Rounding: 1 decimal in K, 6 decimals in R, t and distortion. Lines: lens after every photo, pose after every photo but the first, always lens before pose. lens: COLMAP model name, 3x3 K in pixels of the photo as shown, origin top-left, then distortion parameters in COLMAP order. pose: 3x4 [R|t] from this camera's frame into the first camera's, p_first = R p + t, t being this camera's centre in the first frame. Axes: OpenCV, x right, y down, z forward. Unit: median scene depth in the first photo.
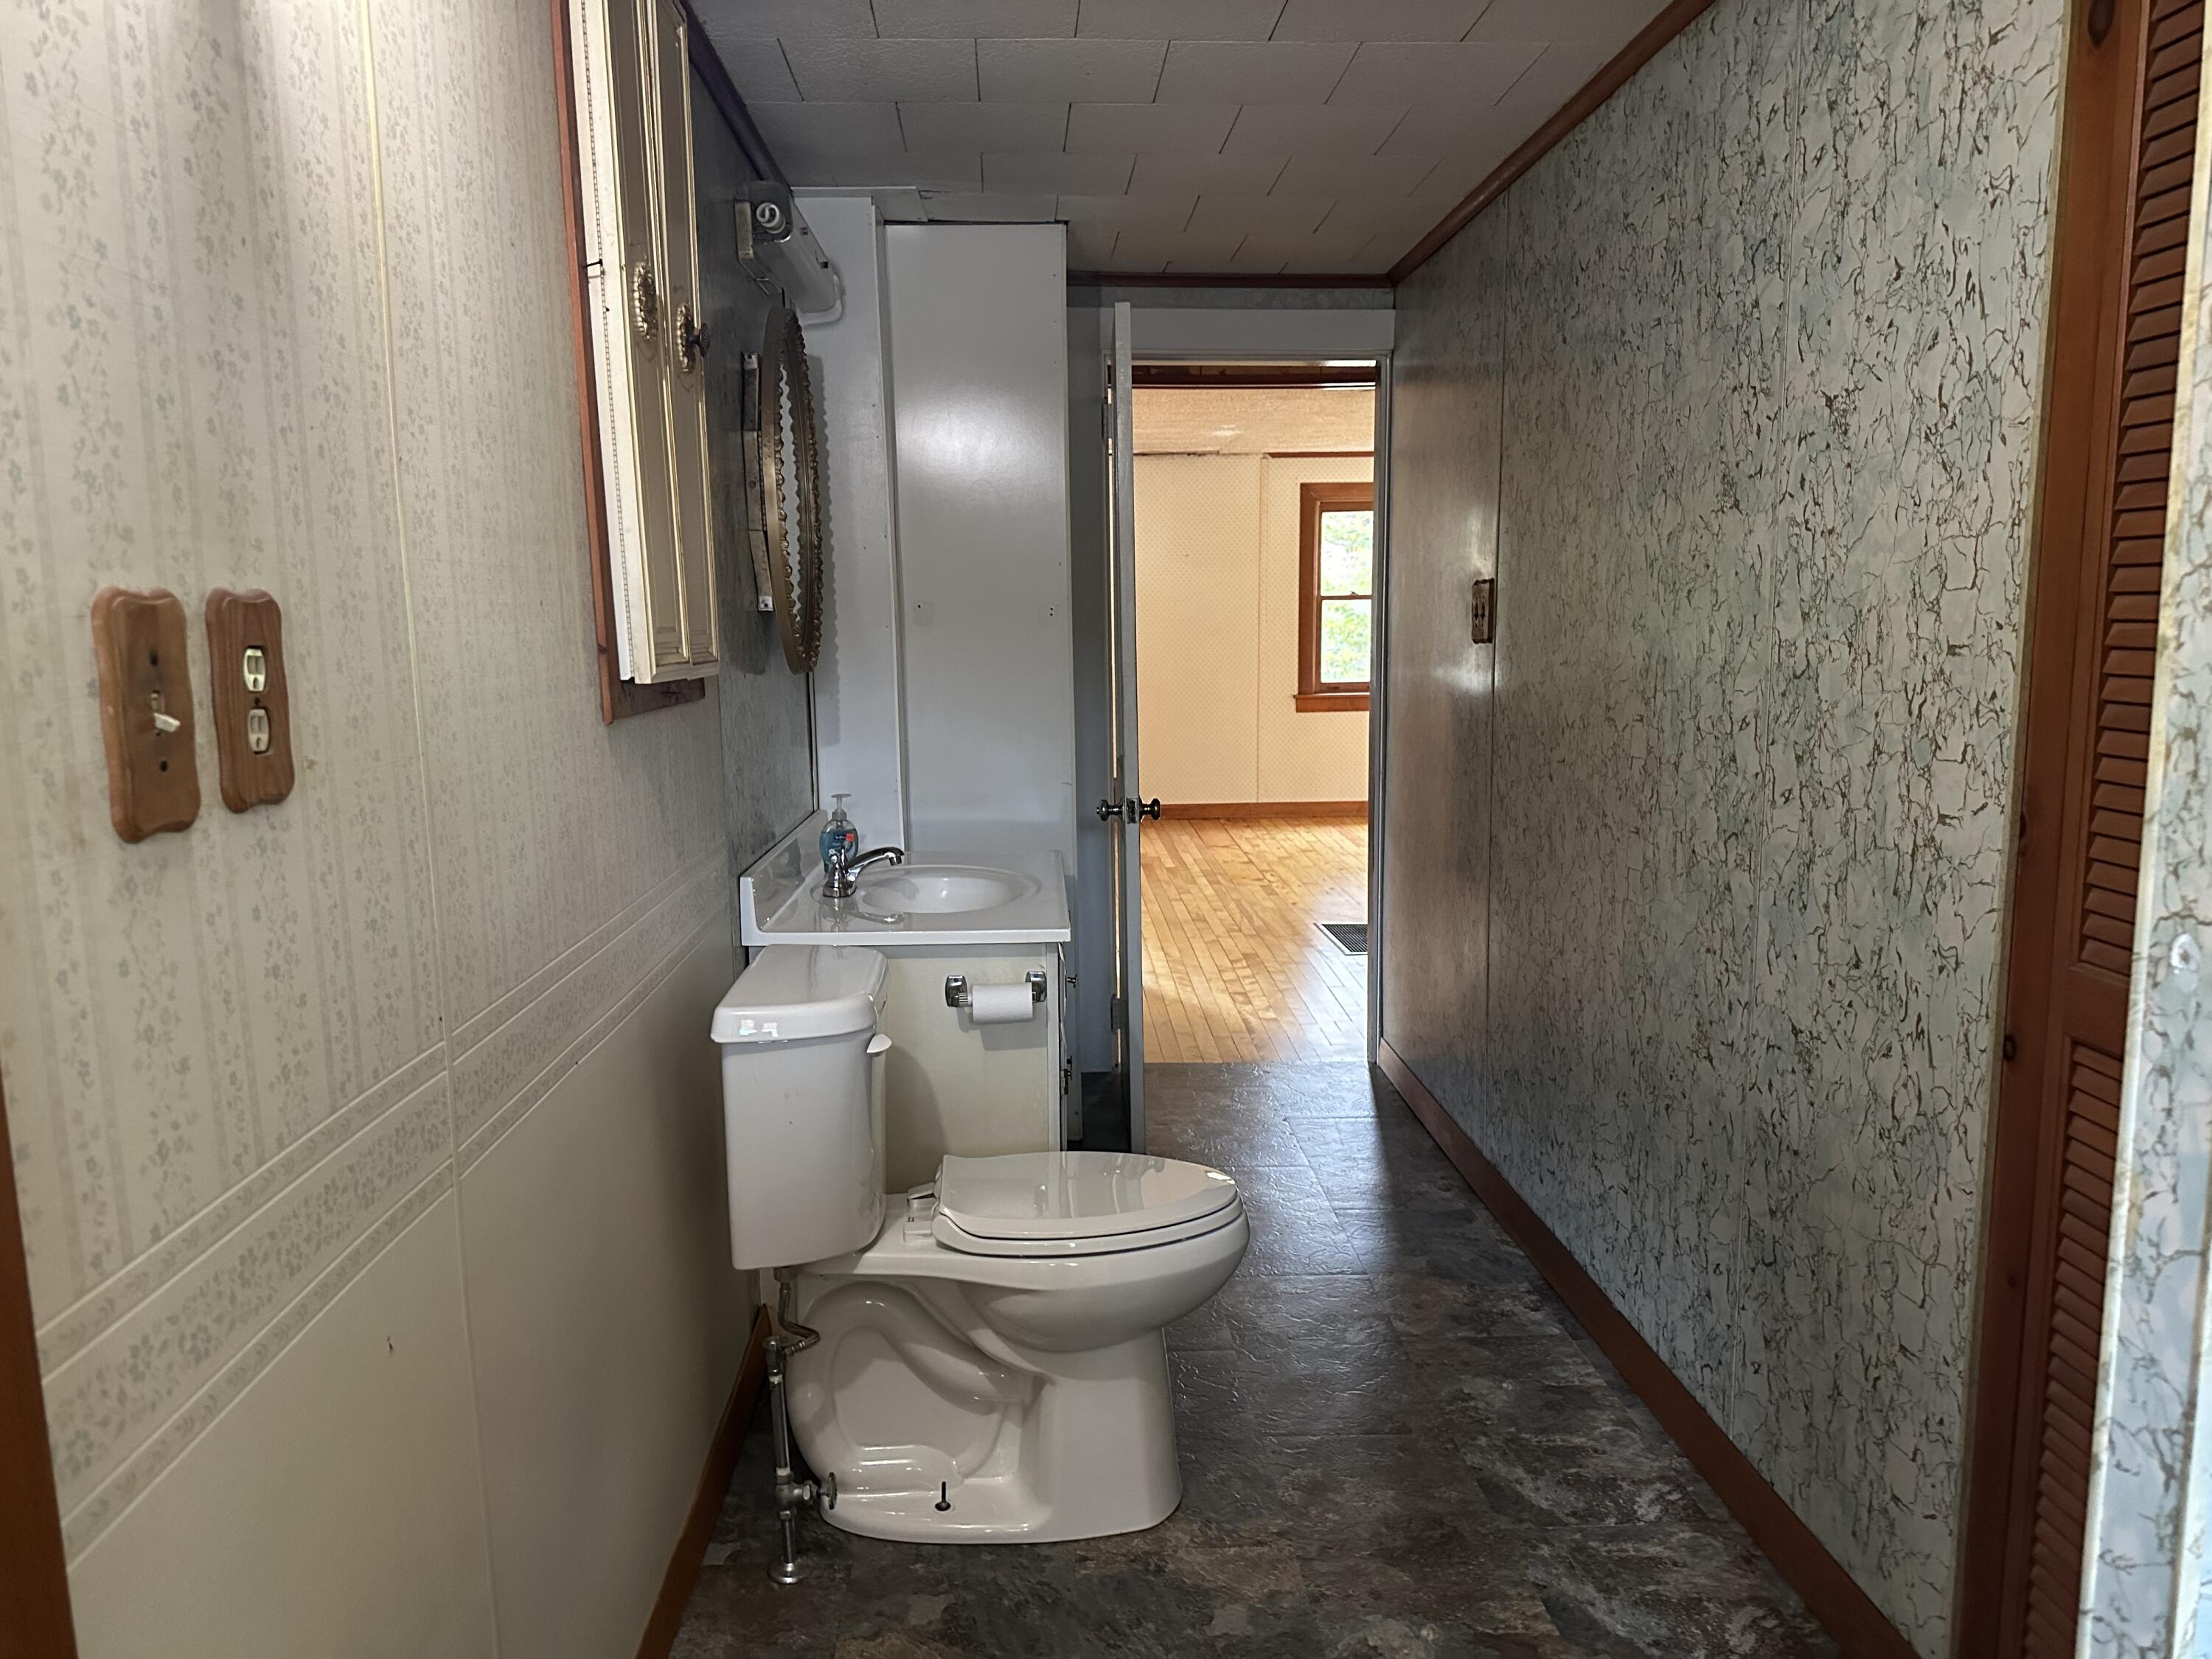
lens RADIAL K [[1566.1, 0, 1106.2], [0, 1566.1, 836.7], [0, 0, 1]] dist [-0.002436, -0.003040]
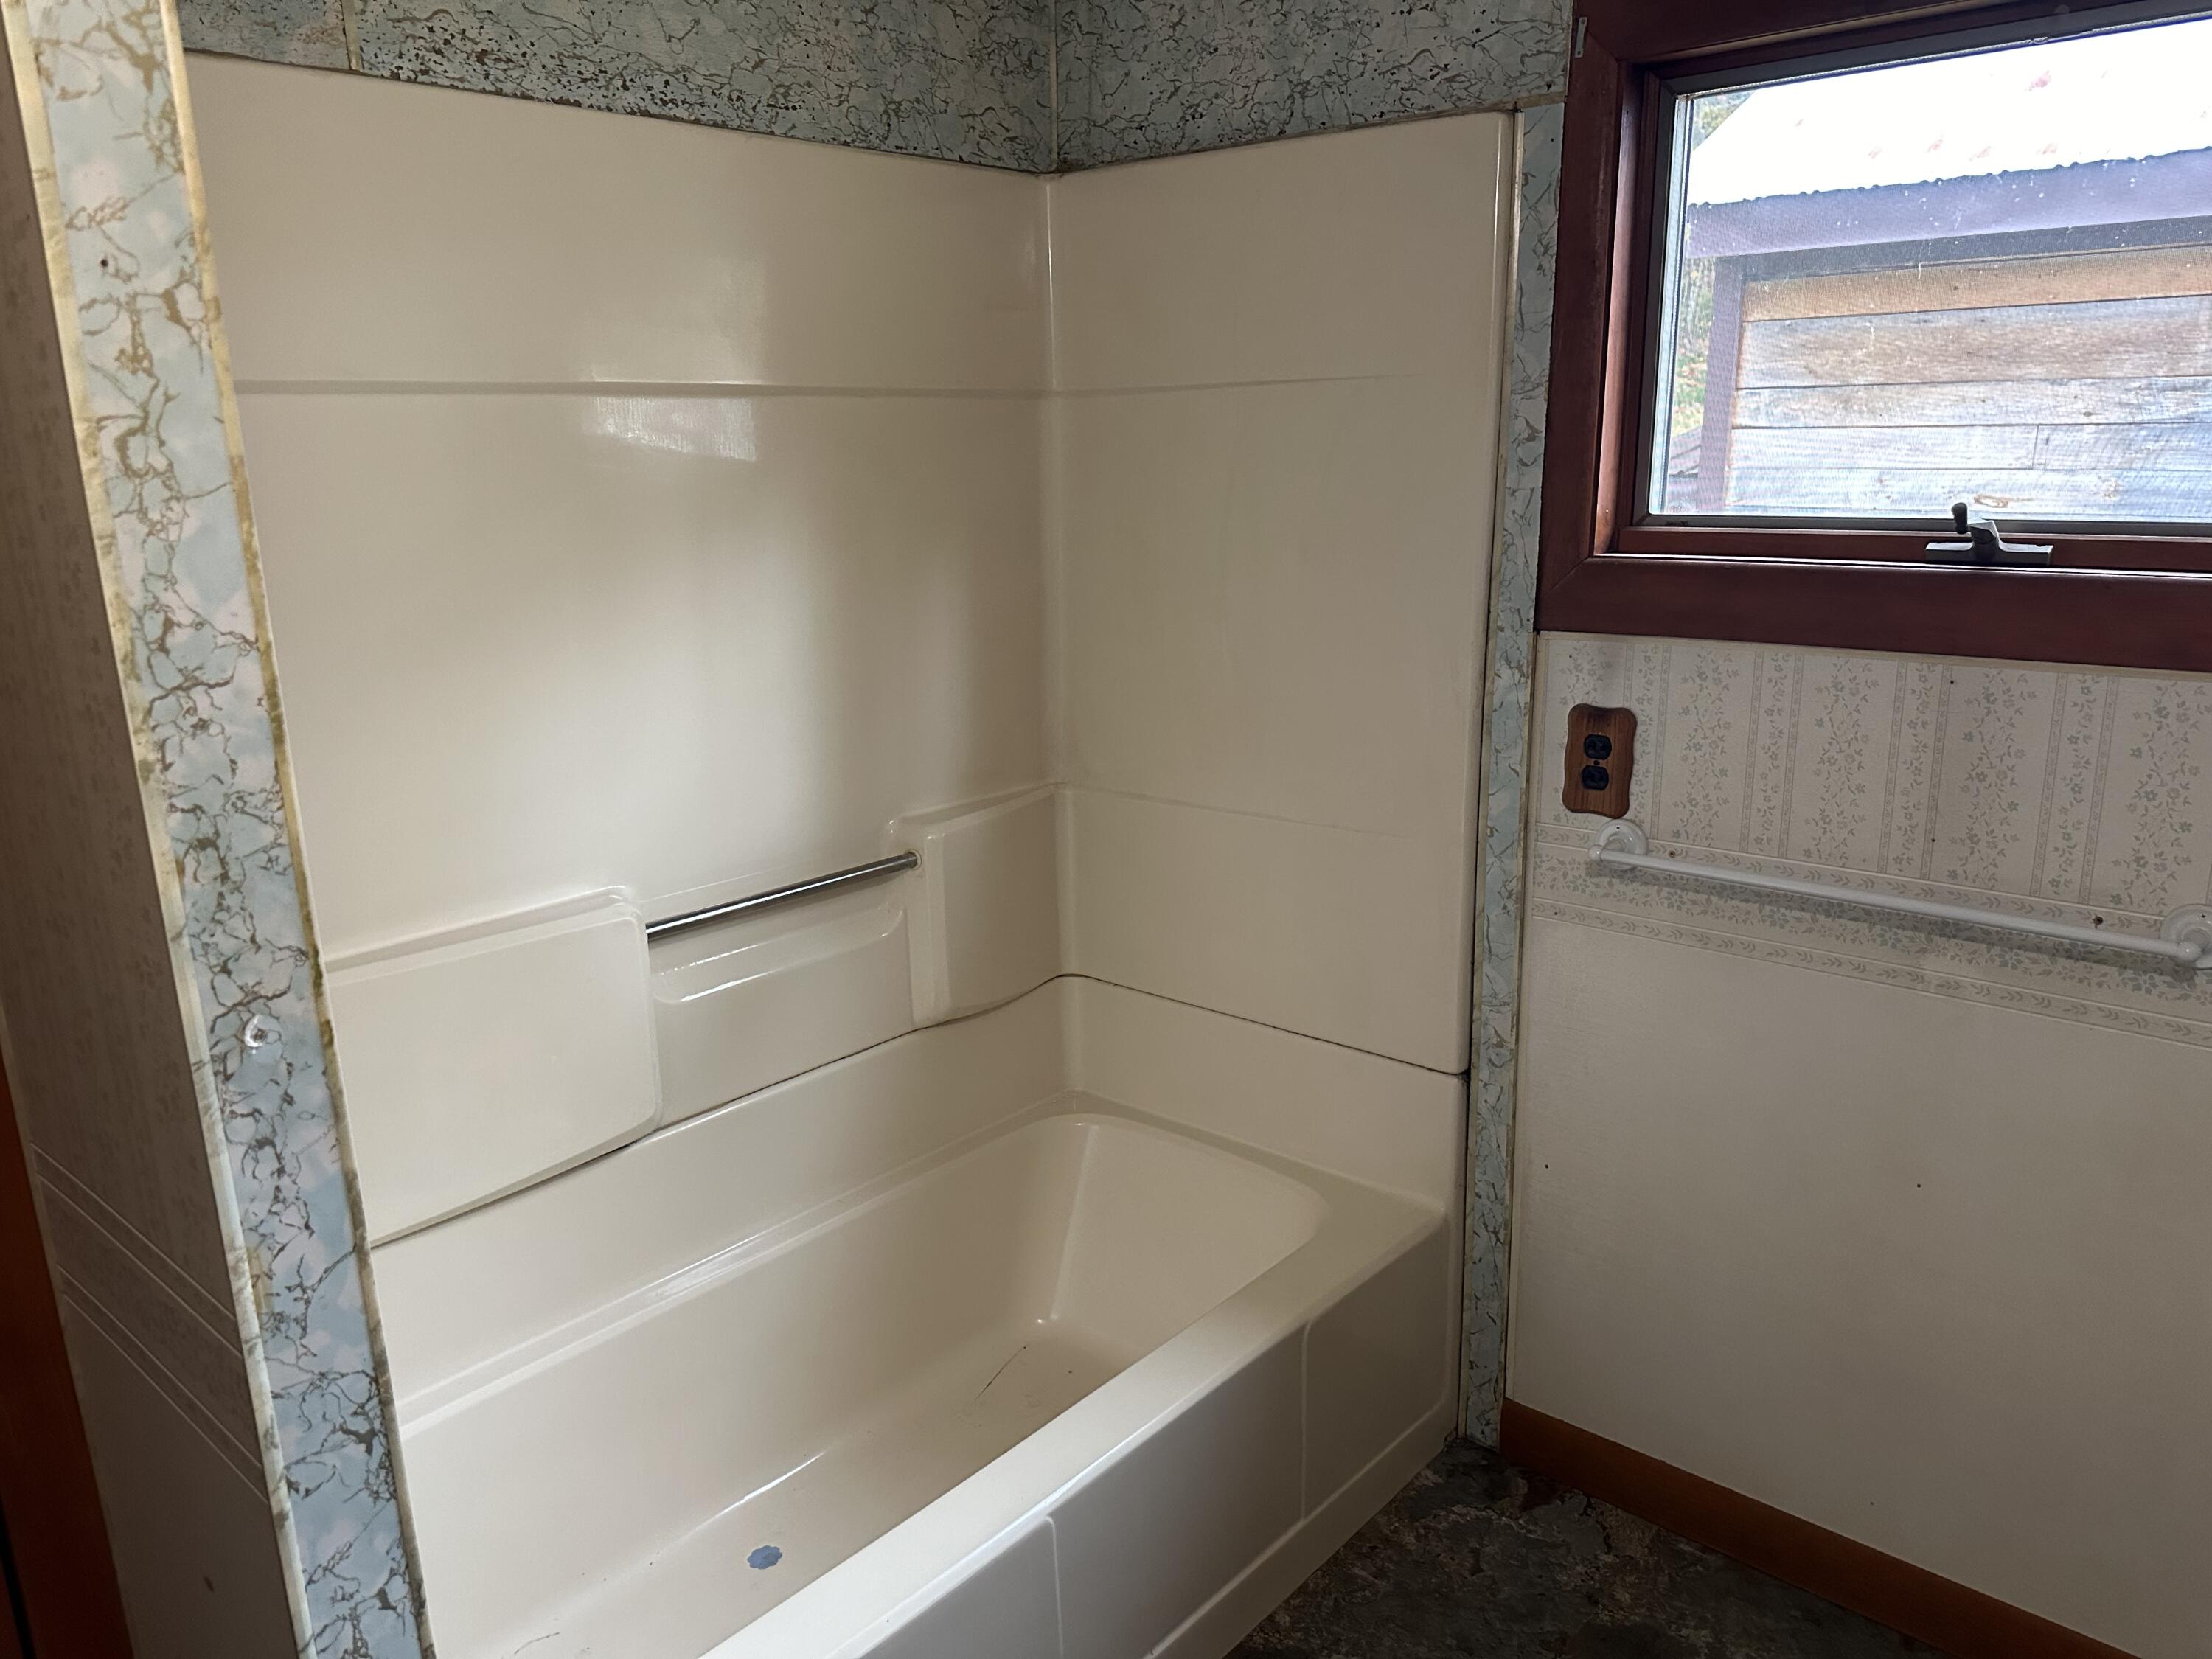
lens RADIAL K [[1566.1, 0, 1108.2], [0, 1566.1, 832.3], [0, 0, 1]] dist [-0.002436, -0.003040]
pose [[-0.709046, -0.144833, 0.690128, -0.465332], [0.129689, 0.935203, 0.329510, -0.338023], [-0.693134, 0.323140, -0.644318, 1.238438]]
